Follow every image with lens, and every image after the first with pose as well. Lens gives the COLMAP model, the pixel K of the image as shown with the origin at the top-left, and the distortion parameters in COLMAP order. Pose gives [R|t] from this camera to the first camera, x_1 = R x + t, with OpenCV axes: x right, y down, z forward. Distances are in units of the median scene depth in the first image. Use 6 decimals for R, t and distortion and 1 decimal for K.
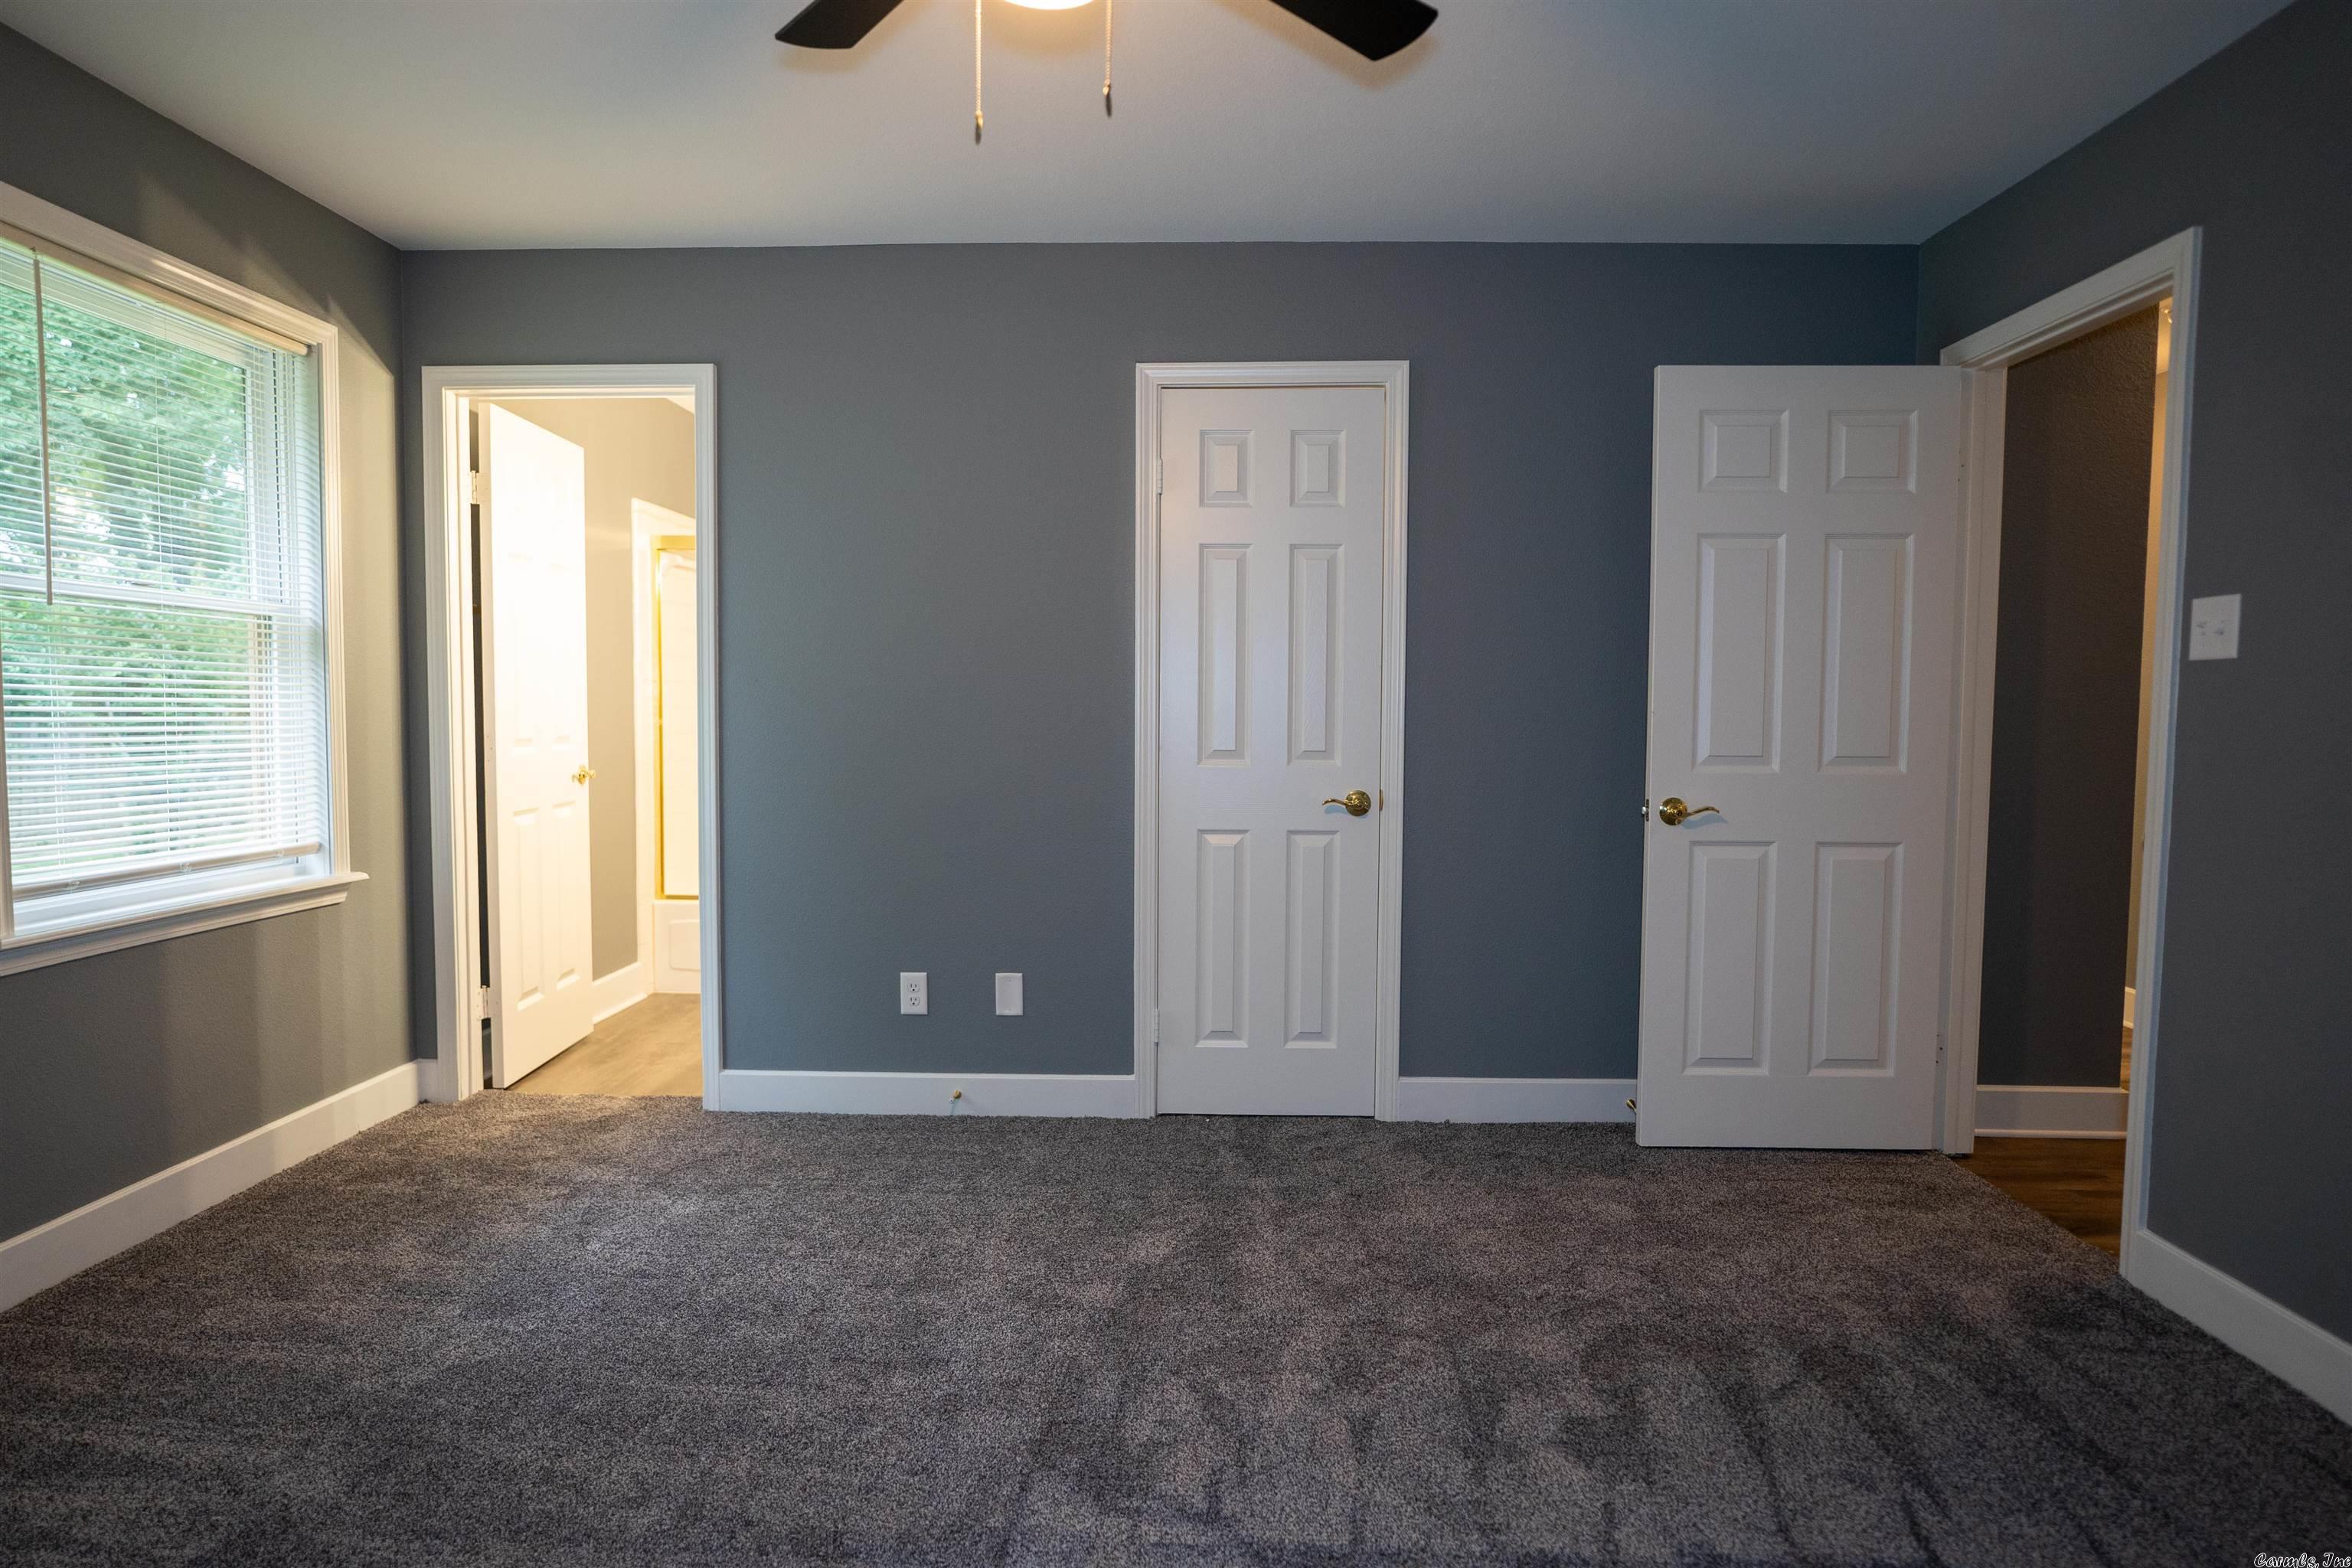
lens RADIAL K [[1353.2, 0, 1176.6], [0, 1353.2, 780.3], [0, 0, 1]] dist [-0.032837, 0.007026]
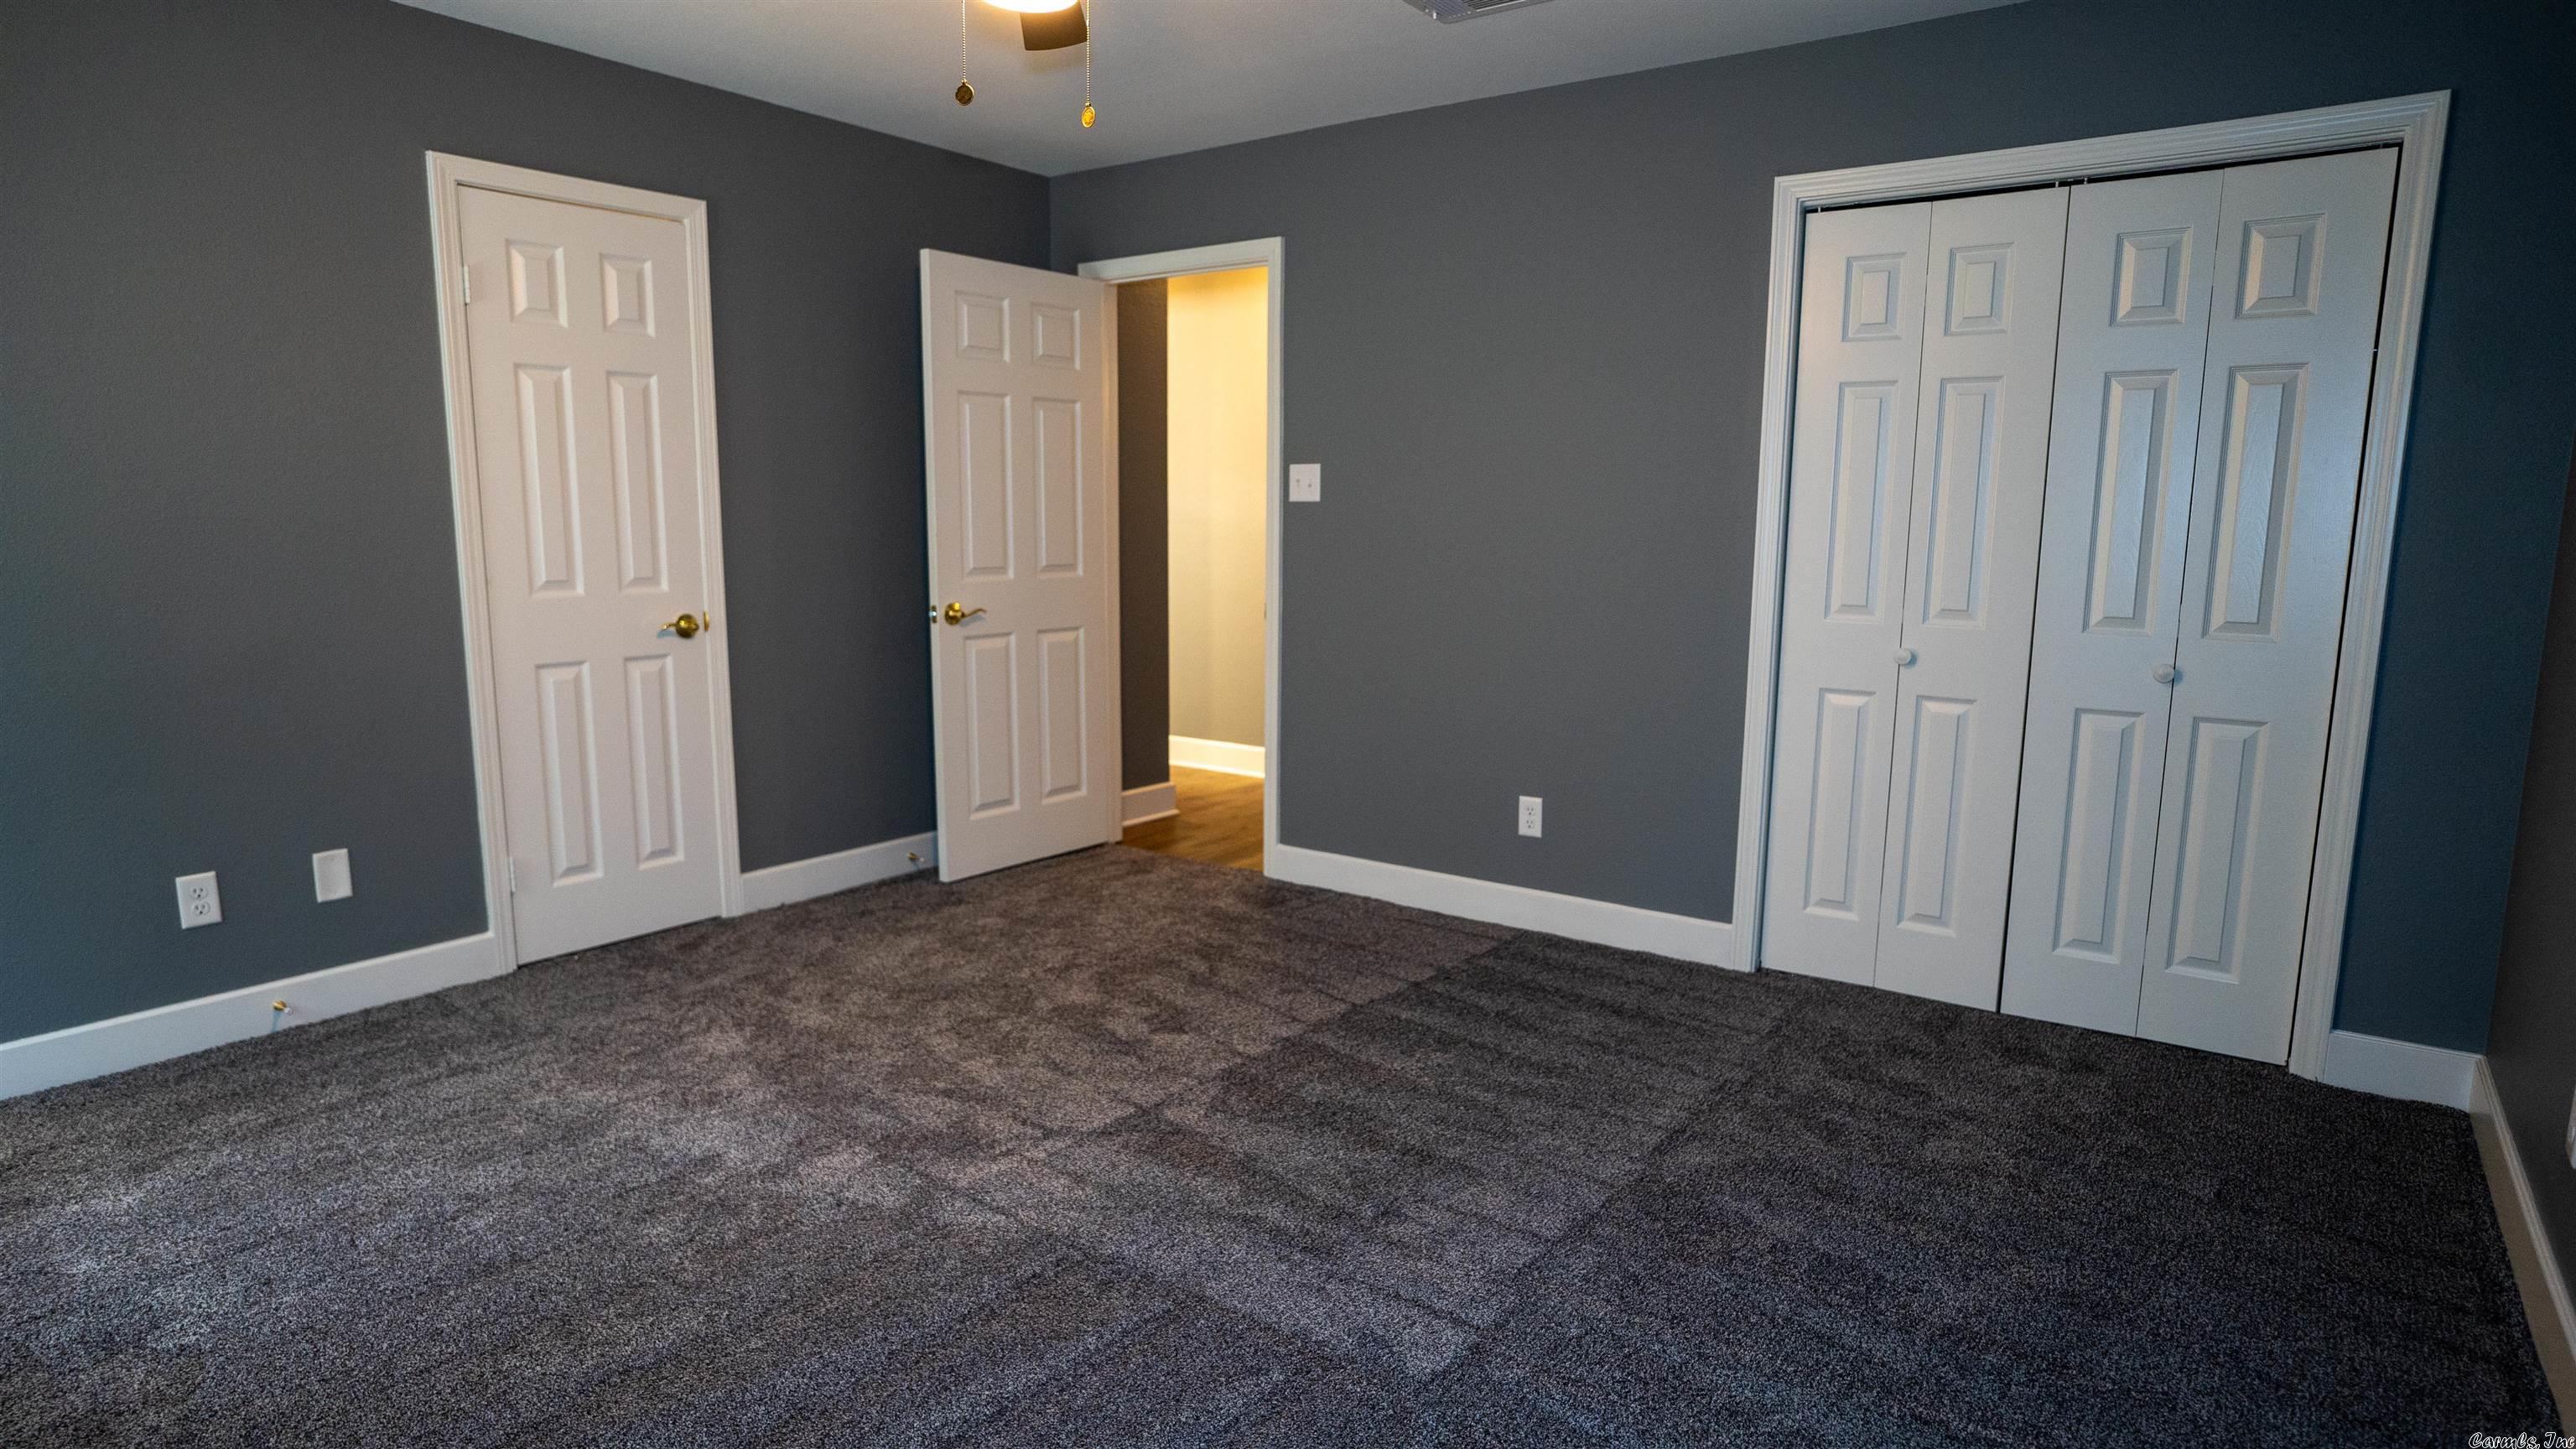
lens RADIAL K [[1408.0, 0, 1305.6], [0, 1408.0, 723.6], [0, 0, 1]] dist [-0.032418, 0.015371]
pose [[0.558410, -0.124452, 0.820177, -0.532751], [0.043730, 0.991724, 0.120709, -0.019427], [-0.828411, -0.031539, 0.559231, -0.009080]]
